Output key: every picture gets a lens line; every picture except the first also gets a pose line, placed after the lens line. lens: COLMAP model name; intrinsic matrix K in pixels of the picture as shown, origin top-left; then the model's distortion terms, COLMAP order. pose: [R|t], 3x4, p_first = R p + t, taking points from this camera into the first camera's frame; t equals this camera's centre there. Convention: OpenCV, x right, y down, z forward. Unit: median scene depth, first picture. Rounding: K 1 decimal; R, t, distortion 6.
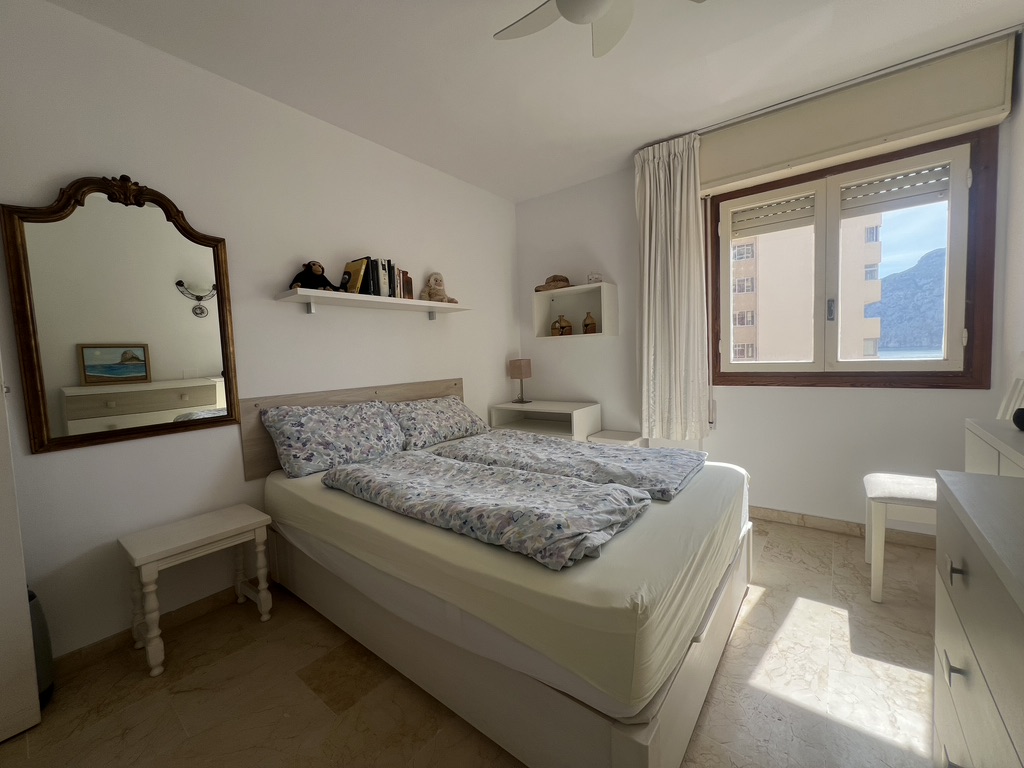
lens RADIAL K [[411.0, 0, 512.0], [0, 411.0, 384.0], [0, 0, 1]] dist [-0.001324, 0.000178]
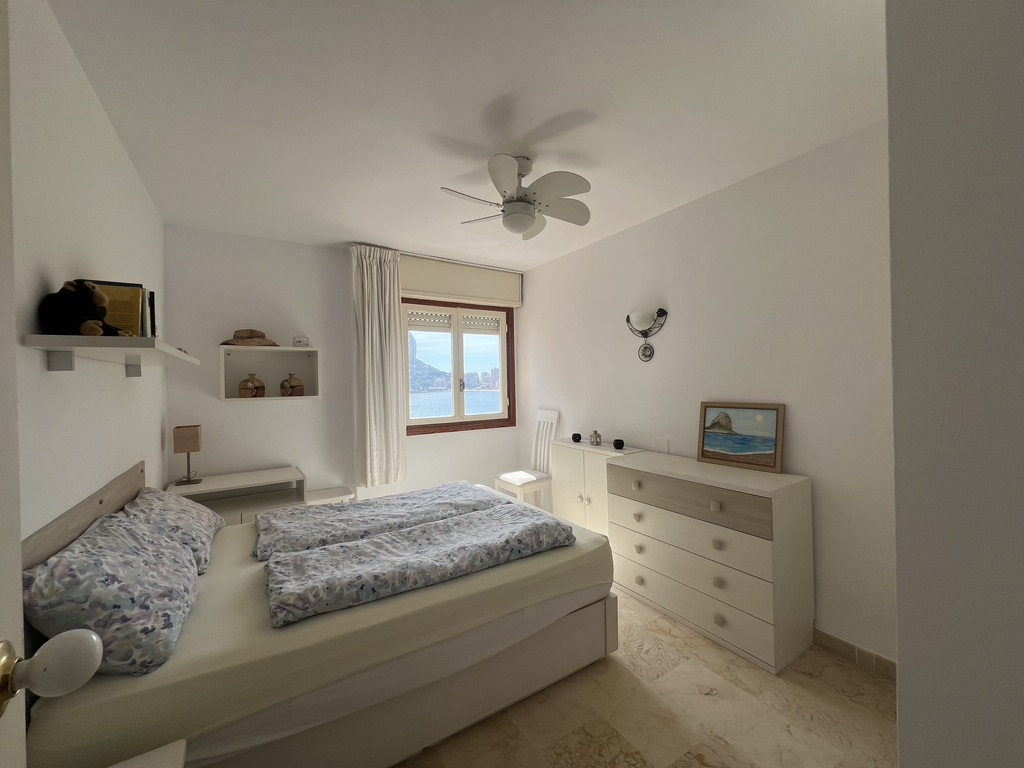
lens RADIAL K [[411.0, 0, 512.0], [0, 411.0, 384.0], [0, 0, 1]] dist [-0.001324, 0.000178]
pose [[0.324024, 0.028078, 0.945632, -0.892575], [0.073610, 0.995781, -0.054790, -0.091496], [-0.943181, 0.087361, 0.320590, 0.312361]]
